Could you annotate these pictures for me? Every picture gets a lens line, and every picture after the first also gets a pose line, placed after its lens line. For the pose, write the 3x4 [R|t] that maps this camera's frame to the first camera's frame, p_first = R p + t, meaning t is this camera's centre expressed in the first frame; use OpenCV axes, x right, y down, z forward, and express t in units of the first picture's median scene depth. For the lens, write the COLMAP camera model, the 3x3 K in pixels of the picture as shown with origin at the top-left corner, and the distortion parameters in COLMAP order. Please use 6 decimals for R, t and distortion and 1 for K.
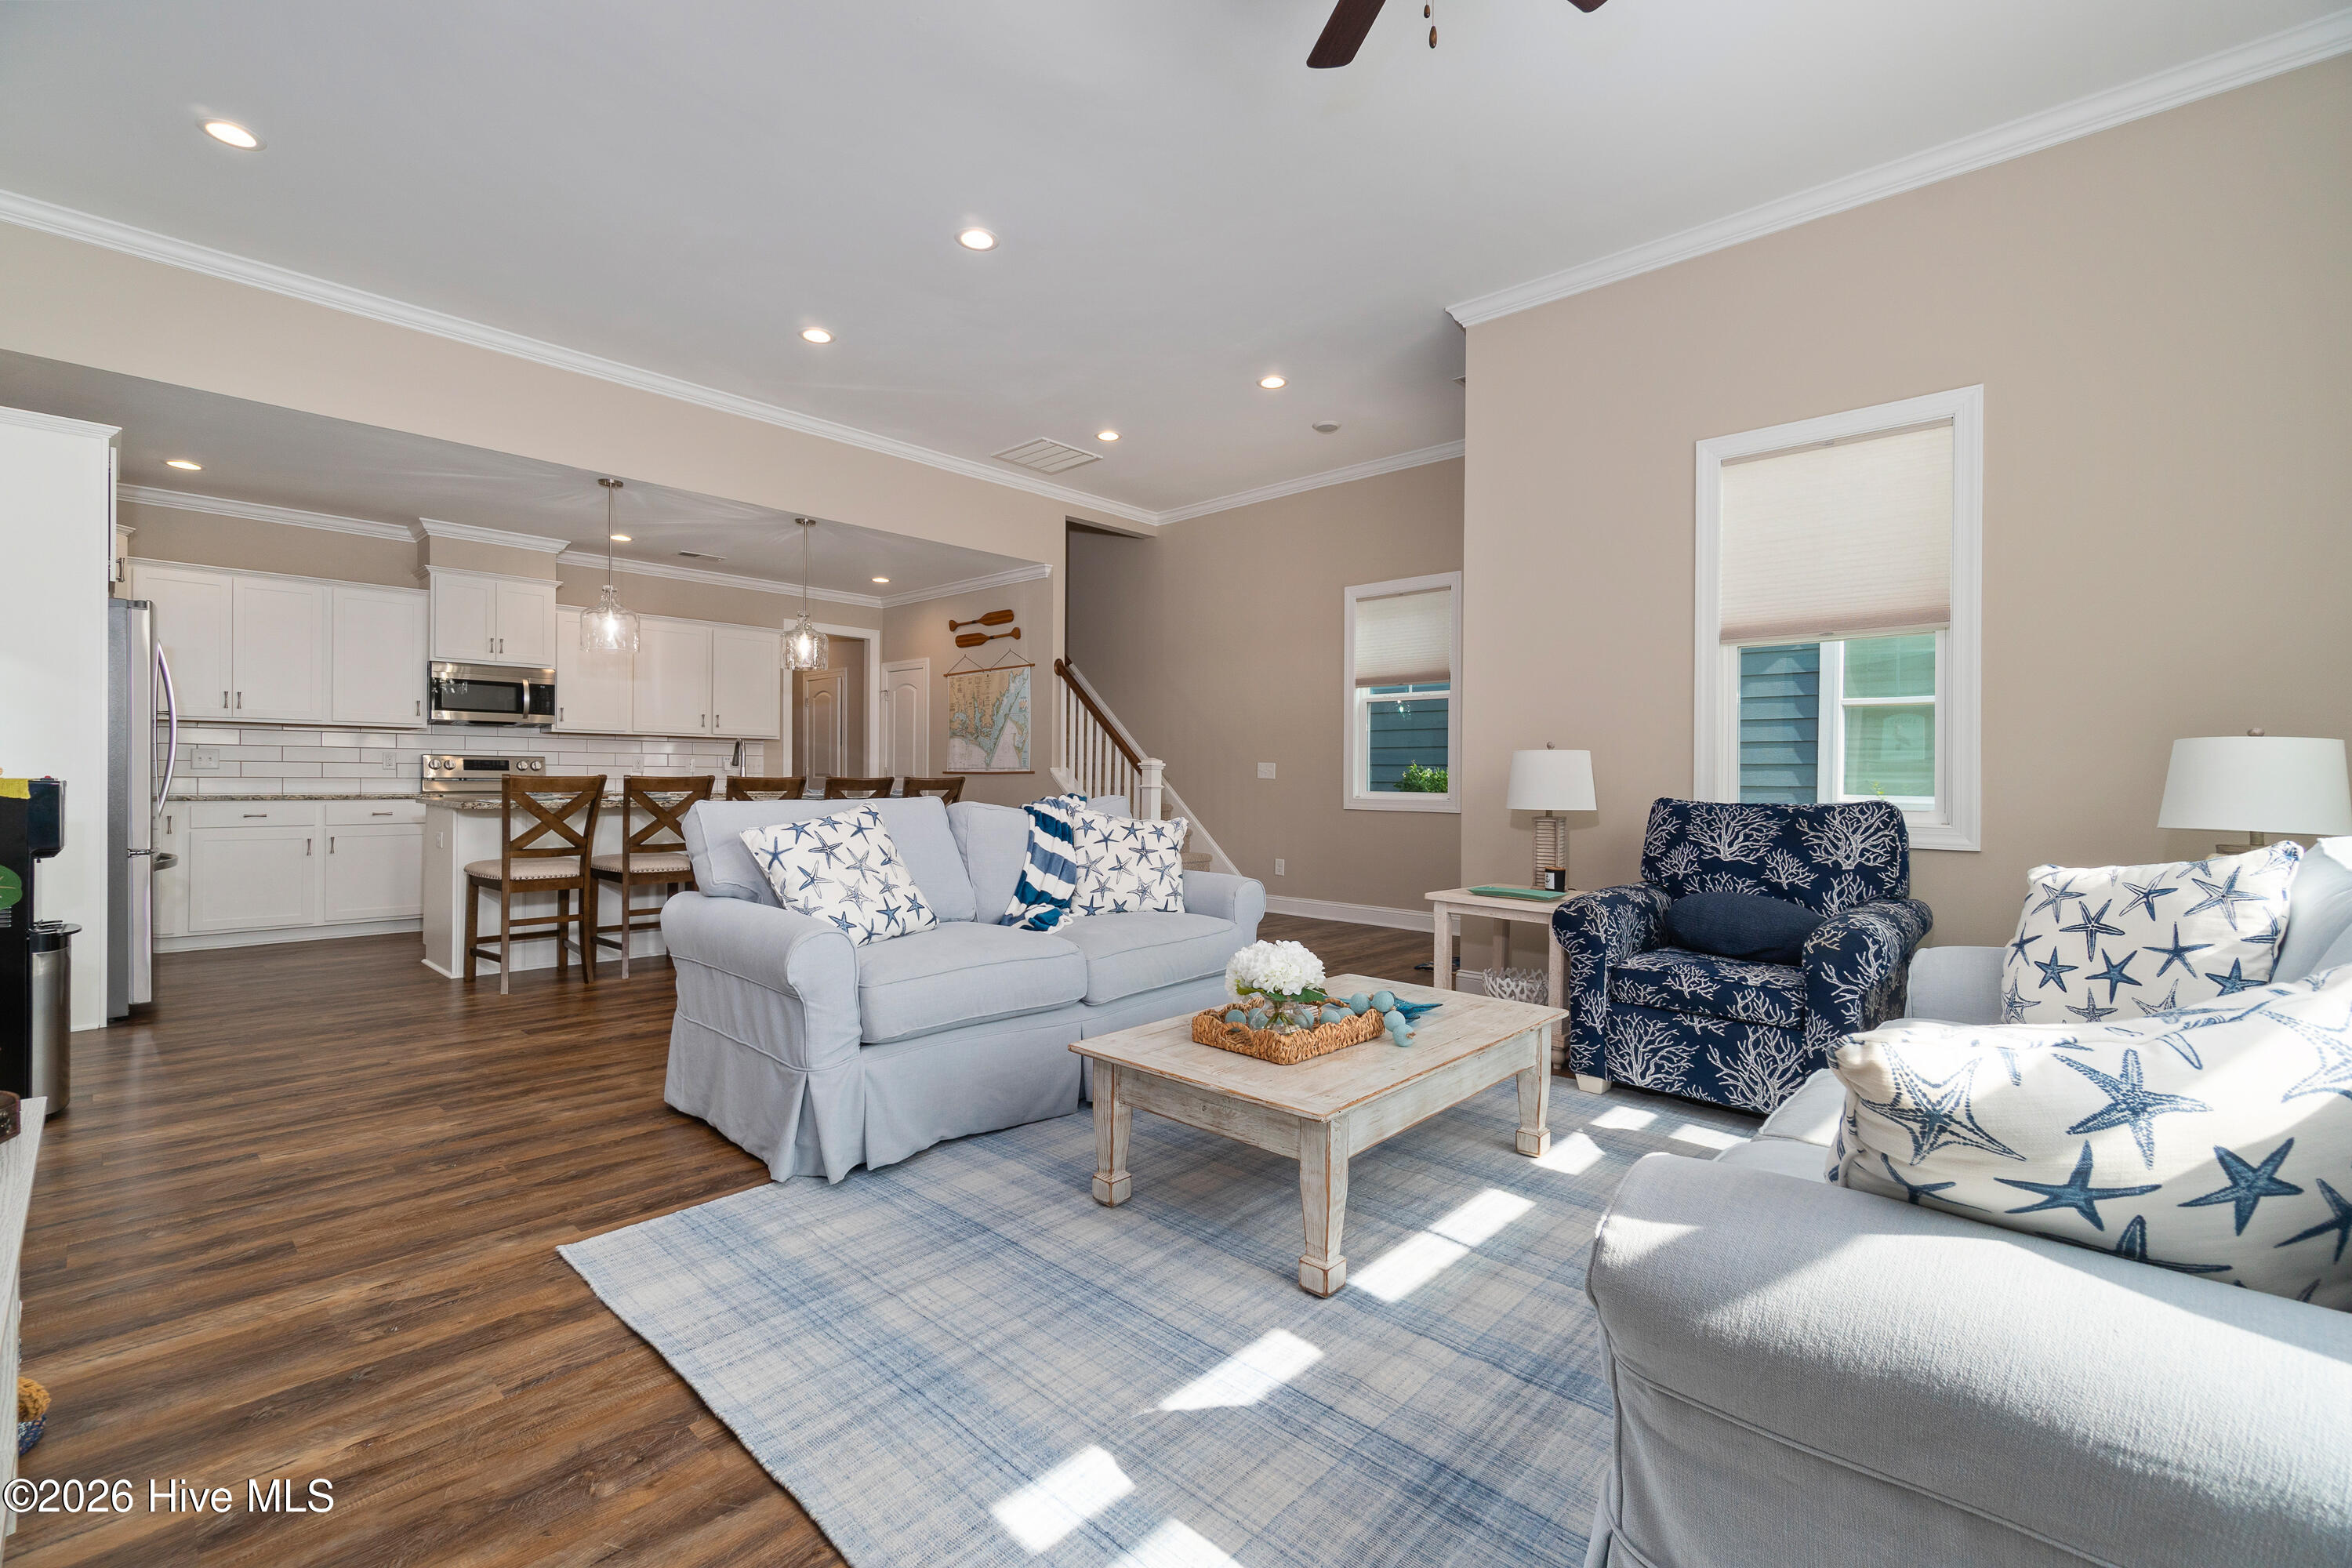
lens RADIAL K [[1024.8, 0, 1172.0], [0, 1024.8, 781.8], [0, 0, 1]] dist [-0.006295, 0.001825]
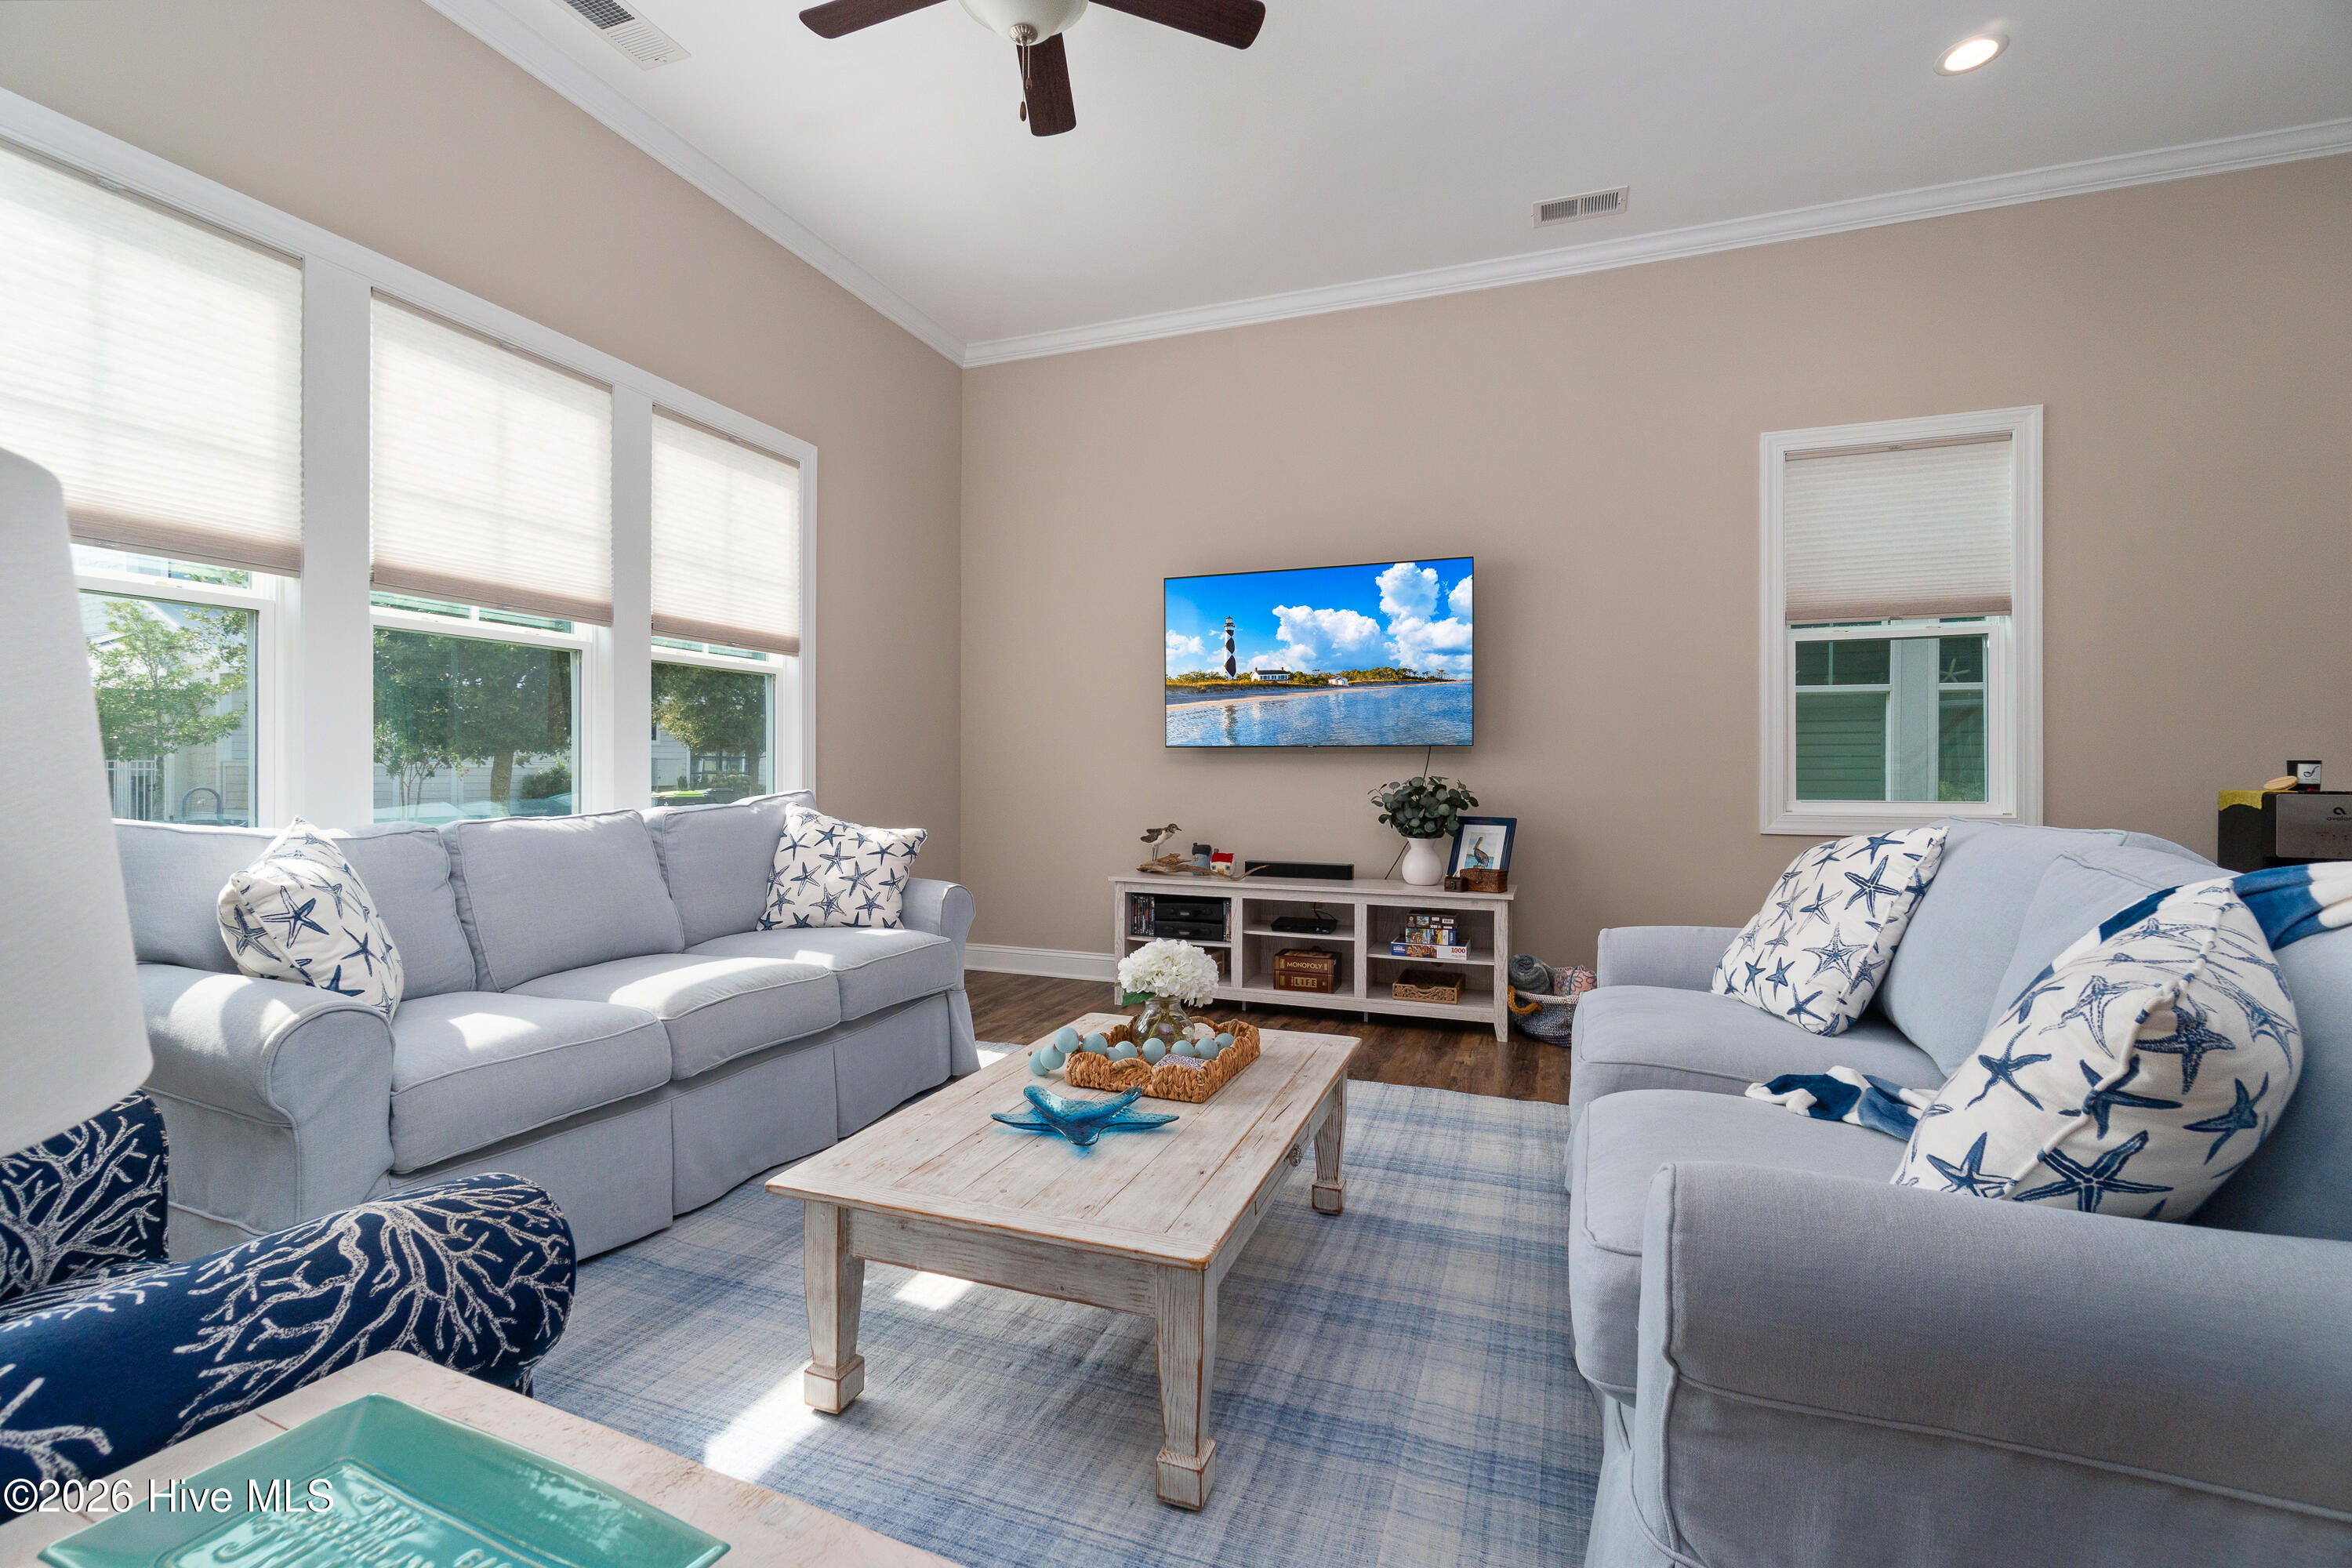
lens RADIAL K [[1024.8, 0, 1183.8], [0, 1024.8, 769.0], [0, 0, 1]] dist [-0.006295, 0.001825]
pose [[-0.918347, -0.013430, -0.395548, 0.322344], [-0.015165, 0.999884, 0.001259, -0.008325], [0.395486, 0.007155, -0.918444, 1.276548]]
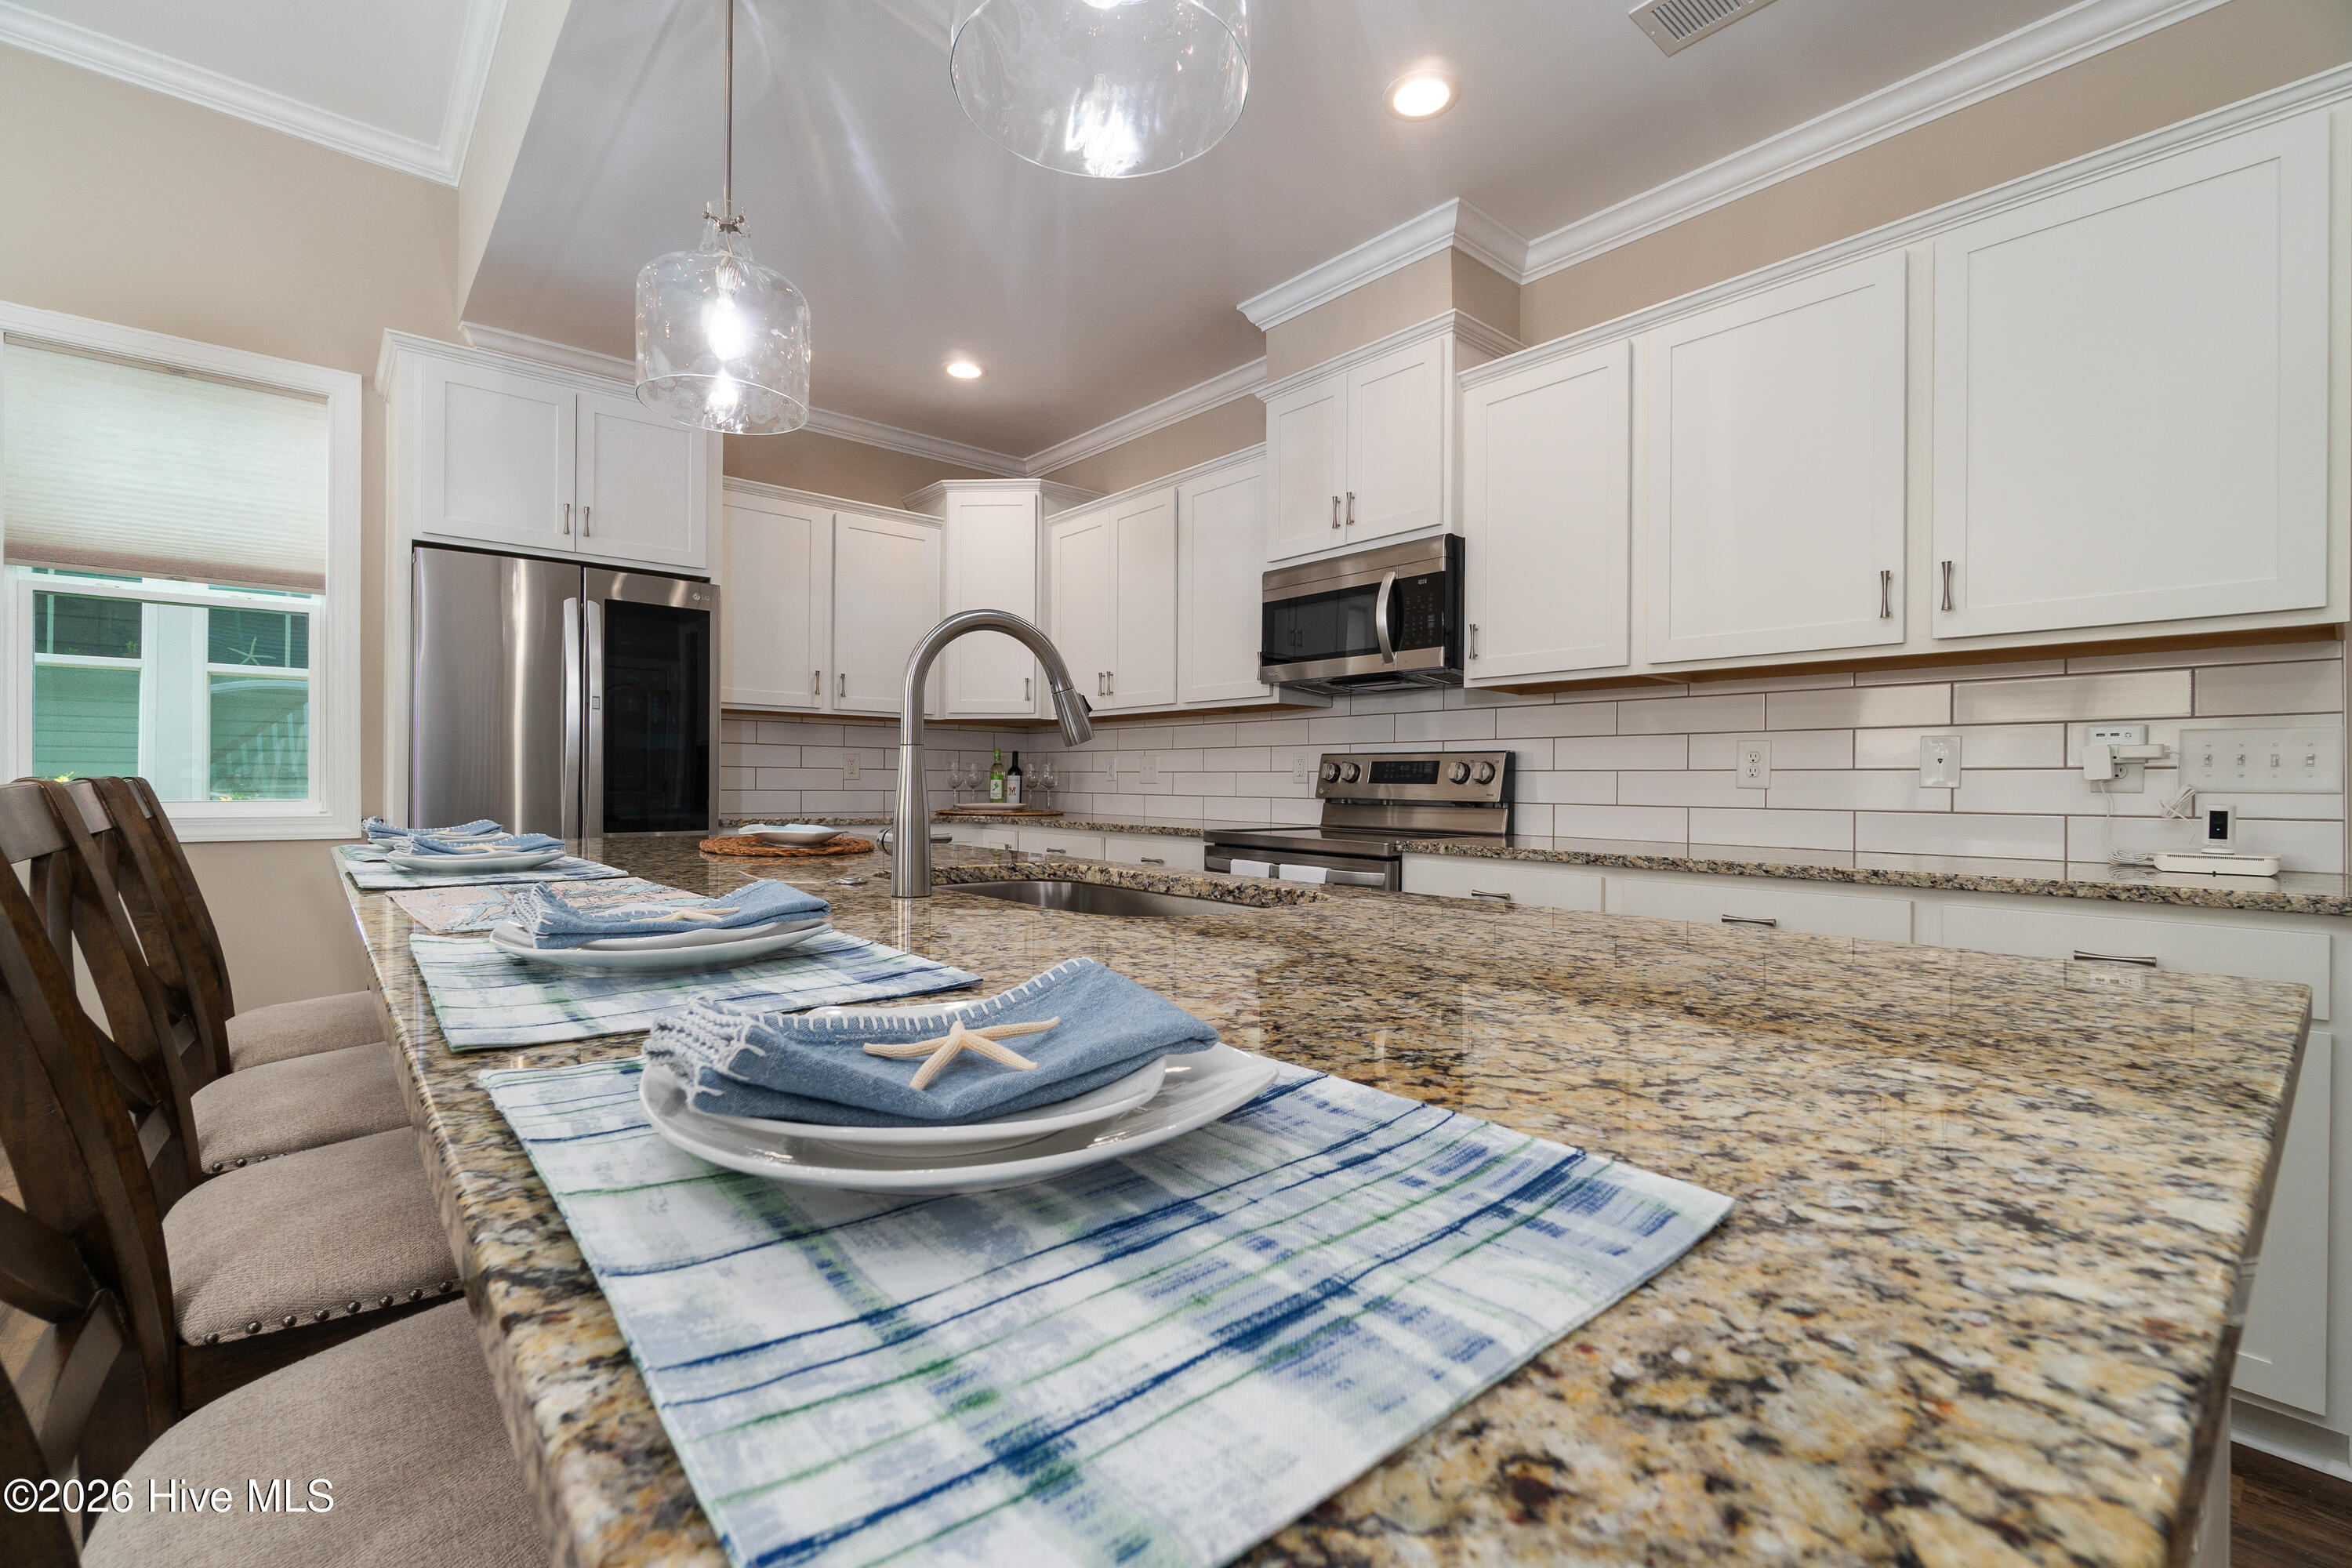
lens RADIAL K [[1024.8, 0, 1167.3], [0, 1024.8, 789.0], [0, 0, 1]] dist [-0.006295, 0.001825]
pose [[-0.106173, -0.005469, -0.994333, -0.383262], [-0.016306, 0.999860, -0.003758, -0.011512], [0.994214, 0.015814, -0.106247, 1.877308]]
